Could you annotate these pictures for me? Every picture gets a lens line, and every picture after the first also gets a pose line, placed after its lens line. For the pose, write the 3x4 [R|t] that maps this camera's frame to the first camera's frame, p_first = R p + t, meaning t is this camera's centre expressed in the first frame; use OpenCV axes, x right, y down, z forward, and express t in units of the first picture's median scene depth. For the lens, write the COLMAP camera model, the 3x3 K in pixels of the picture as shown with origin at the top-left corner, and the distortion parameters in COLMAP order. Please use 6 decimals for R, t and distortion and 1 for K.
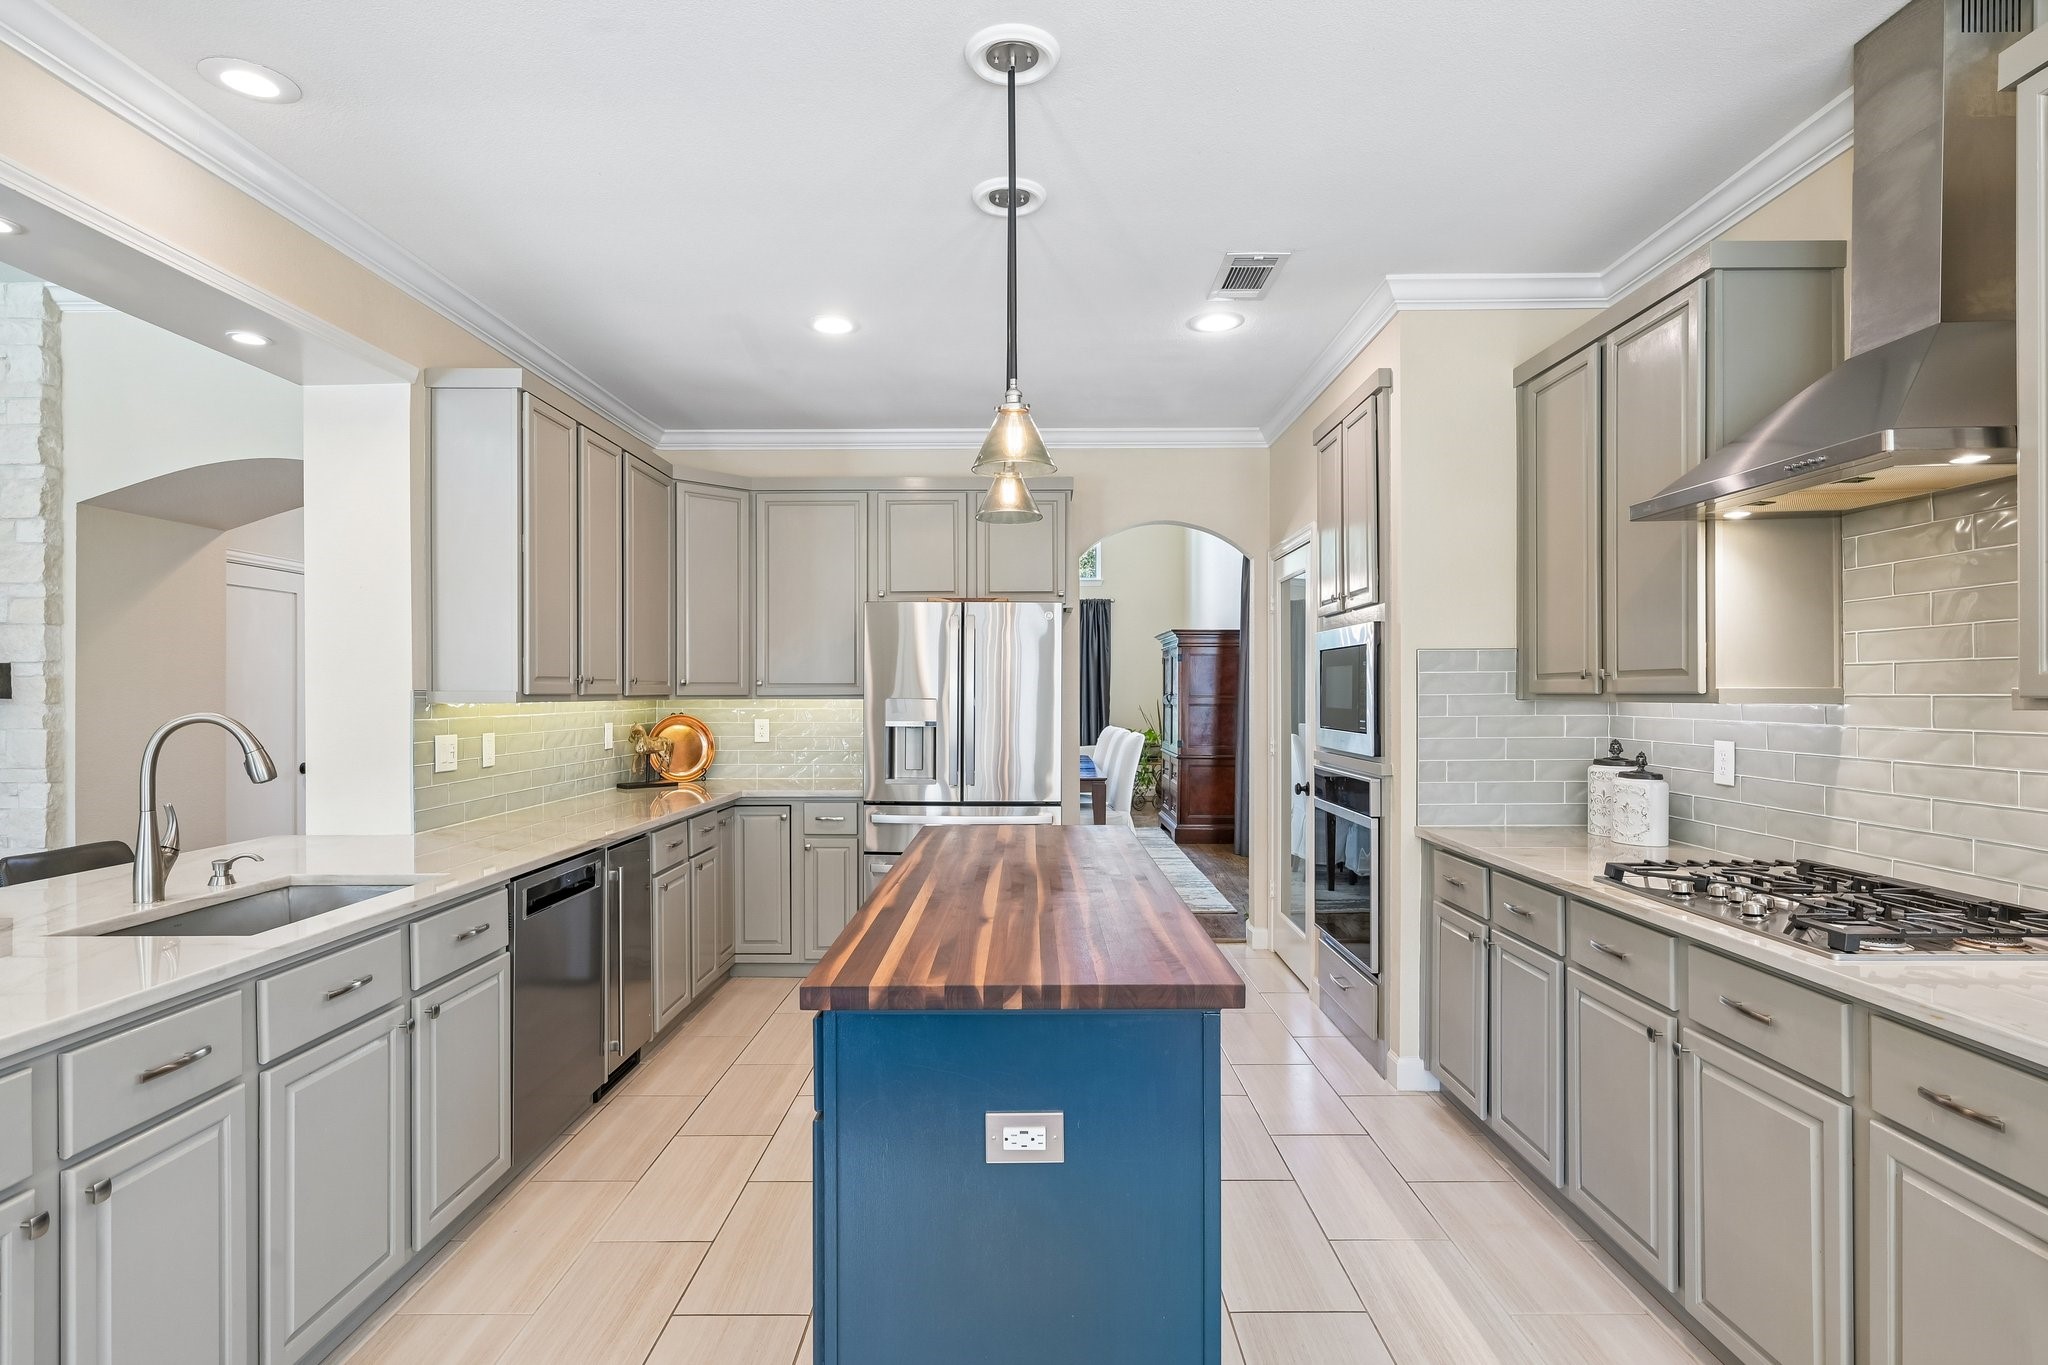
lens RADIAL K [[1041.3, 0, 1022.0], [0, 1041.3, 689.7], [0, 0, 1]] dist [0.000483, -0.001338]
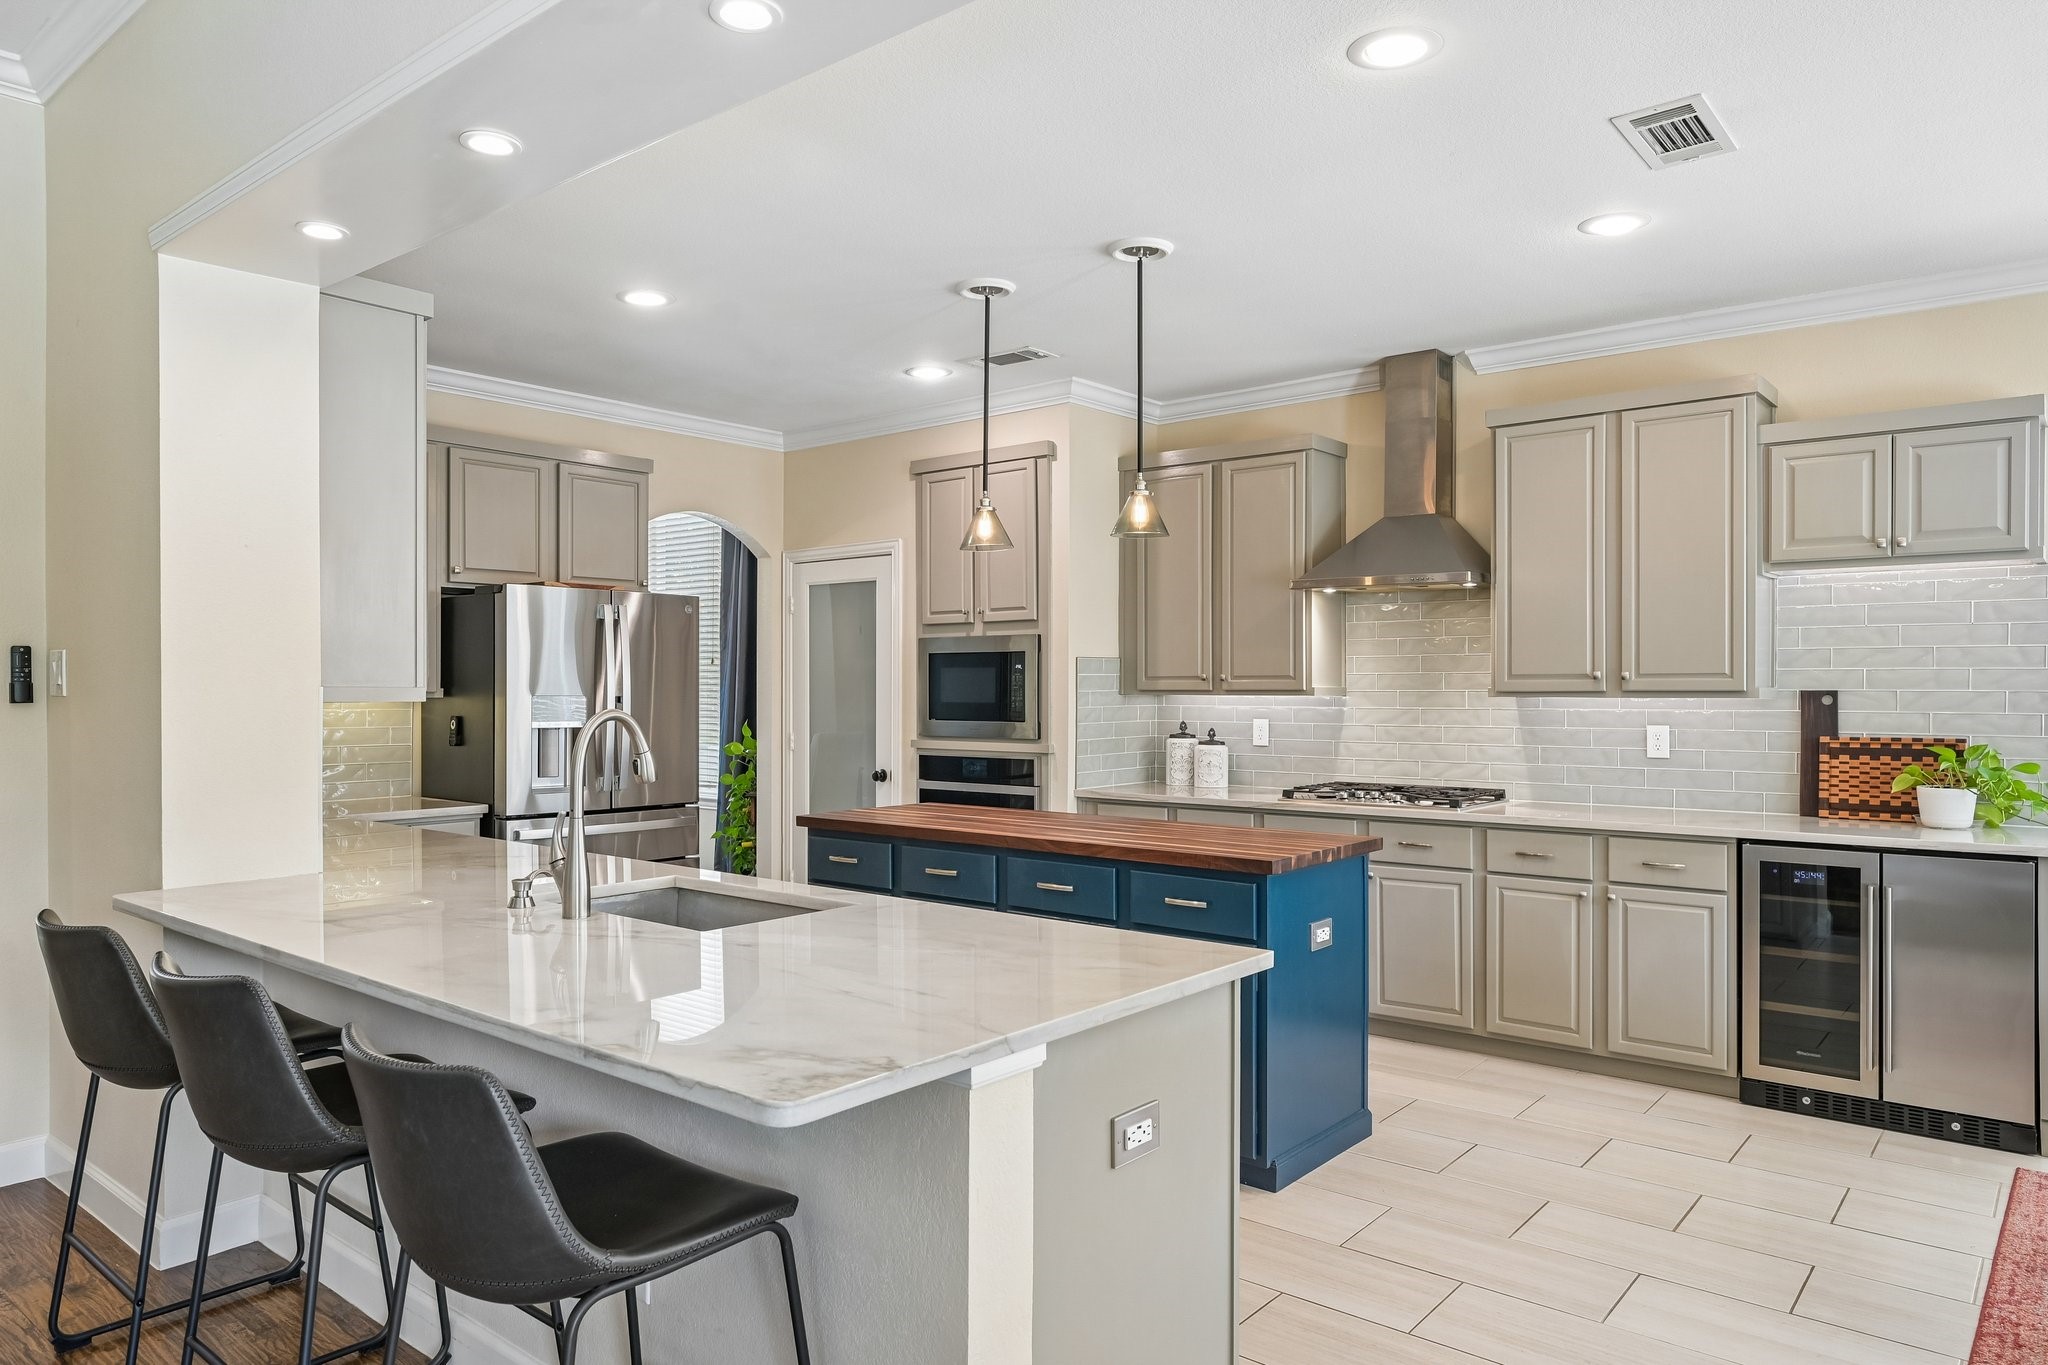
lens RADIAL K [[1322.2, 0, 1030.5], [0, 1322.2, 688.1], [0, 0, 1]] dist [0.001722, -0.000083]
pose [[0.629121, 0.002639, 0.777303, -0.994268], [-0.002115, 0.999996, -0.001684, 0.003901], [-0.777305, -0.000585, 0.629124, -0.024072]]
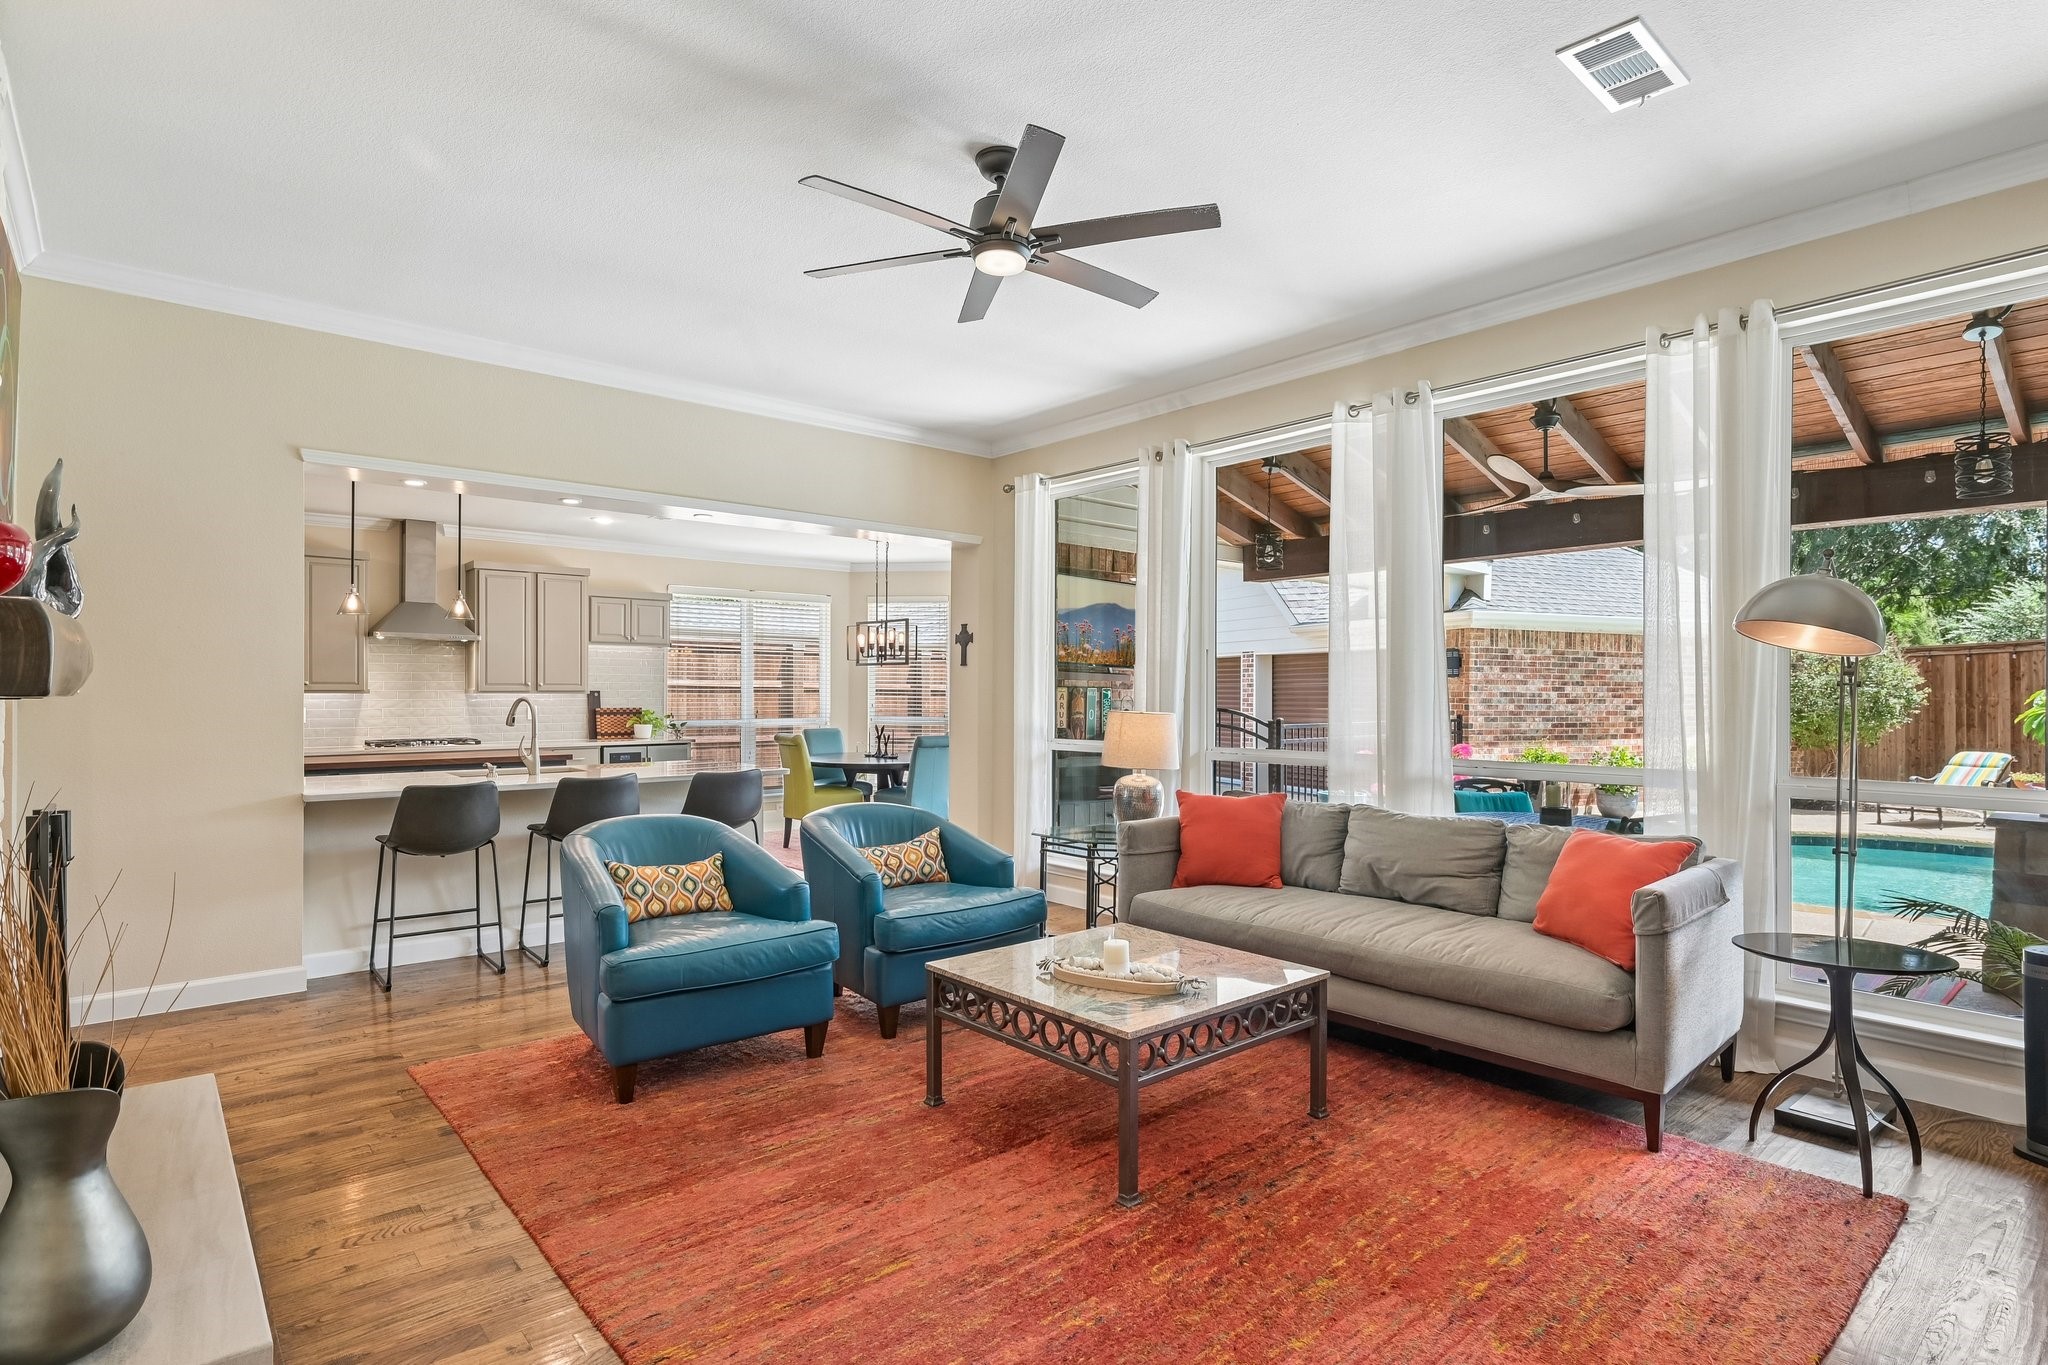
lens RADIAL K [[1041.3, 0, 1021.0], [0, 1041.3, 686.1], [0, 0, 1]] dist [0.000483, -0.001338]
pose [[-0.675766, 0.004486, 0.737103, -2.244955], [-0.001089, 0.999974, -0.007085, 0.008169], [-0.737116, -0.005591, -0.675743, 1.231793]]
